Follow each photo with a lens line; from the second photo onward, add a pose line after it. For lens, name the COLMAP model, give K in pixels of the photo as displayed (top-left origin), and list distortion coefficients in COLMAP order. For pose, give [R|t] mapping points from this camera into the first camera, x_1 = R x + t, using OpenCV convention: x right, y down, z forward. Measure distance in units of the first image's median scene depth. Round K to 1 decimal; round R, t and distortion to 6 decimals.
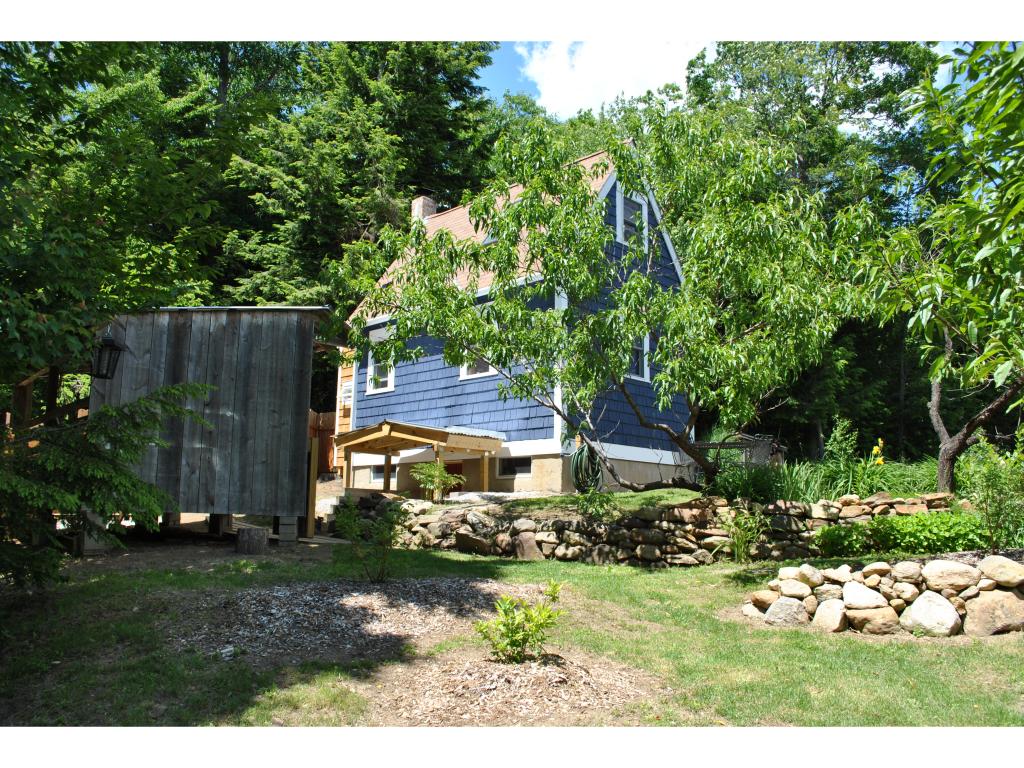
lens RADIAL K [[807.8, 0, 512.0], [0, 807.8, 384.0], [0, 0, 1]] dist [-0.080463, 0.009474]
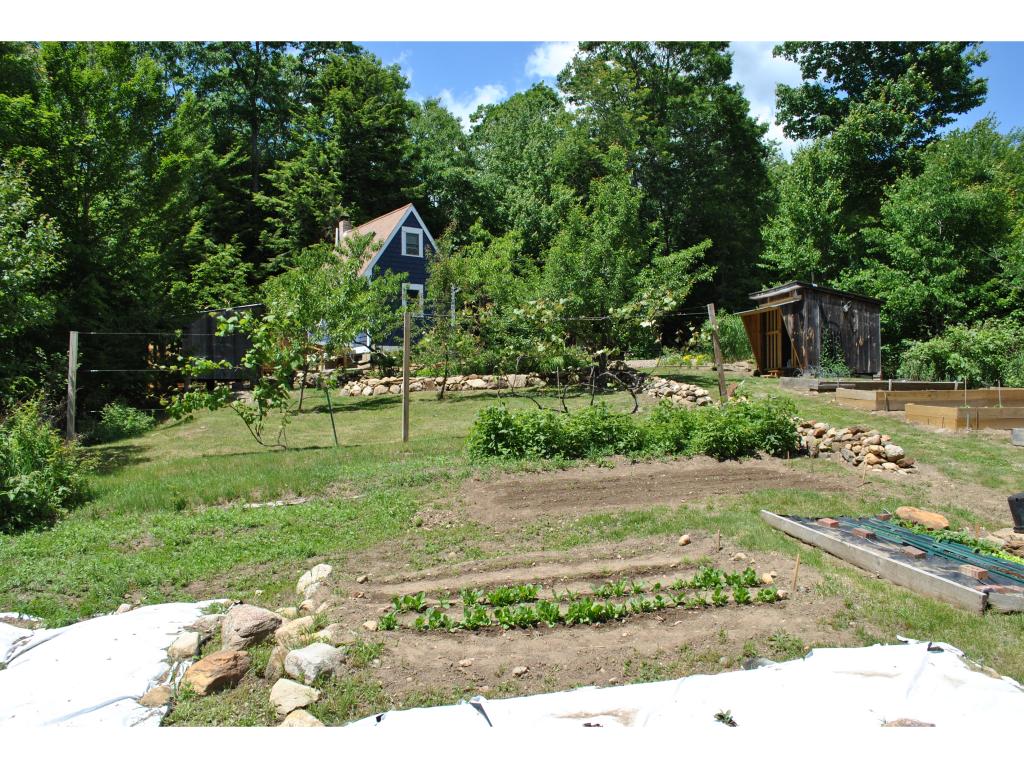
lens RADIAL K [[807.8, 0, 512.0], [0, 807.8, 384.0], [0, 0, 1]] dist [-0.080463, 0.009474]
pose [[0.988467, -0.032813, -0.147840, 0.721982], [0.051820, 0.990598, 0.126610, -0.087565], [0.142295, -0.132811, 0.980874, -1.133558]]
